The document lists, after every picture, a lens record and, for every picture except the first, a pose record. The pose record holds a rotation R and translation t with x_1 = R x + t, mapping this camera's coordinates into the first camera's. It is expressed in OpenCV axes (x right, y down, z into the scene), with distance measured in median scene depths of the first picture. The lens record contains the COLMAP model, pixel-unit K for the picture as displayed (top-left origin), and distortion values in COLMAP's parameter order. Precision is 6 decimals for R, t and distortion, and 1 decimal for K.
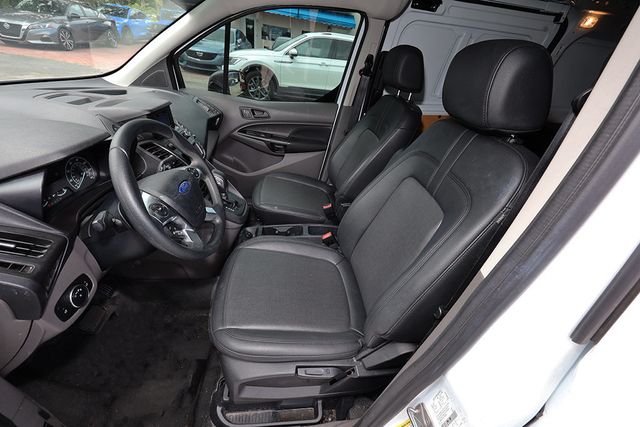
lens RADIAL K [[261.5, 0, 320.0], [0, 261.5, 213.5], [0, 0, 1]] dist [0.014845, -0.000045]
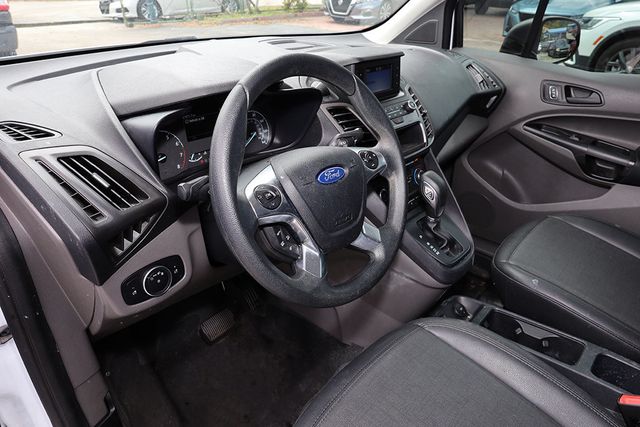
lens RADIAL K [[429.2, 0, 320.7], [0, 429.2, 210.6], [0, 0, 1]] dist [0.003055, 0.000850]
pose [[0.678261, 0.257392, -0.688267, 0.054323], [-0.347690, 0.937575, 0.007990, -0.011693], [0.647358, 0.233884, 0.725414, 0.146644]]
